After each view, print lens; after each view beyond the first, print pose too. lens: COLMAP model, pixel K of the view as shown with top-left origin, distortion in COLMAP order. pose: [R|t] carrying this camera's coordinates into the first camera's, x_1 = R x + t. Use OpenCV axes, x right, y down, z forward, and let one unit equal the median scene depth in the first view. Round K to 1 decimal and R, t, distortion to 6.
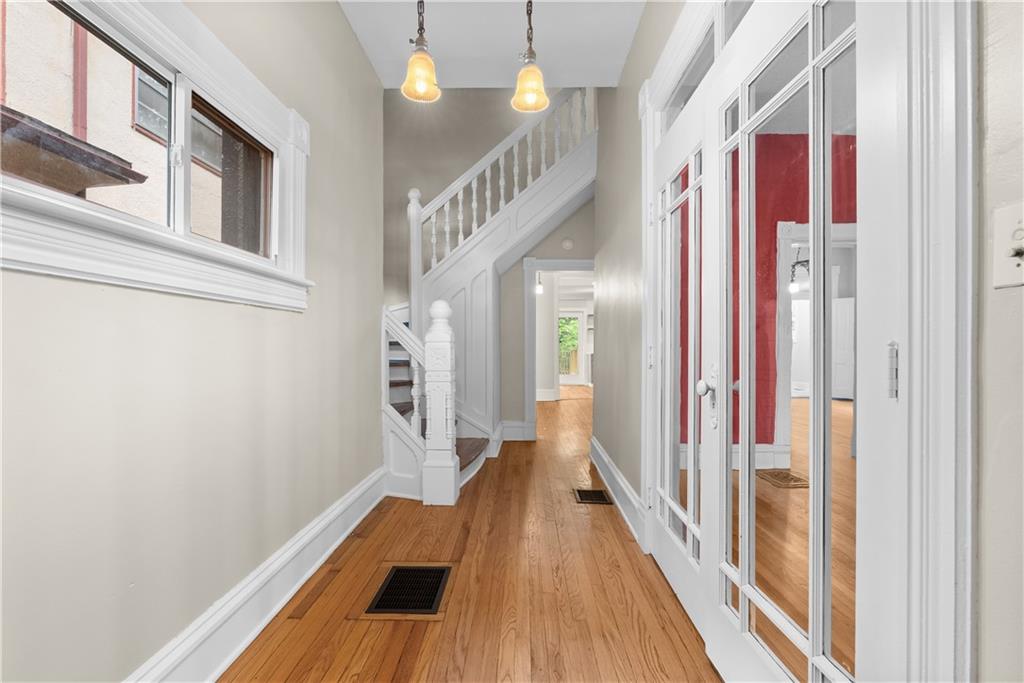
lens RADIAL K [[455.3, 0, 513.3], [0, 455.3, 338.5], [0, 0, 1]] dist [-0.010636, 0.000910]
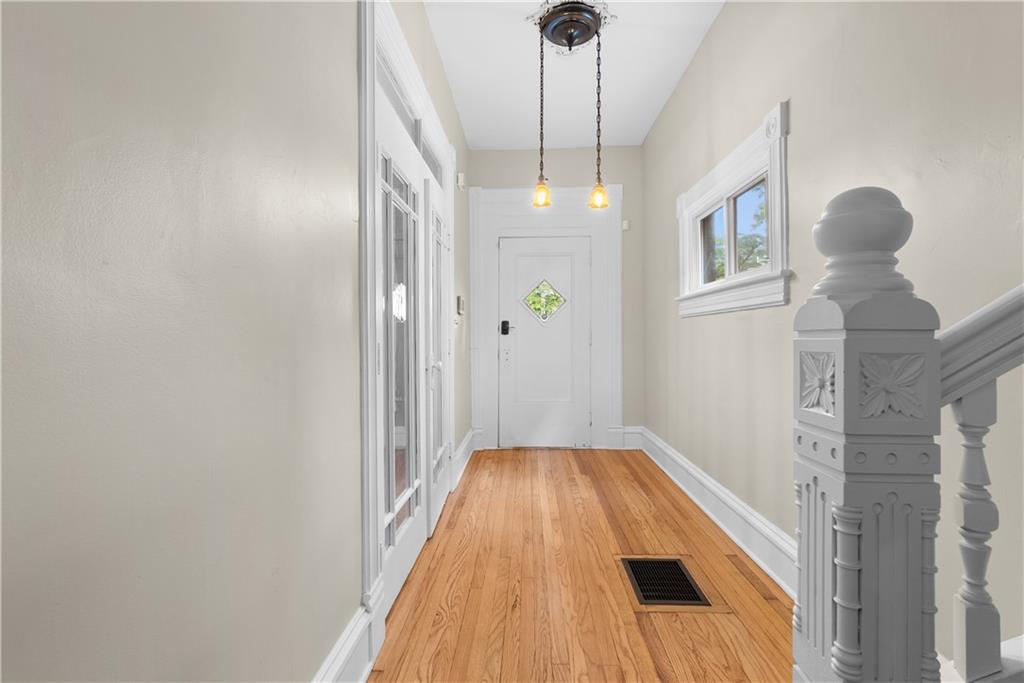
lens RADIAL K [[455.3, 0, 513.3], [0, 455.3, 338.5], [0, 0, 1]] dist [-0.010636, 0.000910]
pose [[-0.999958, 0.003707, 0.008330, 0.110330], [0.003664, 0.999980, -0.005187, 0.016922], [-0.008349, -0.005156, -0.999952, 2.249617]]
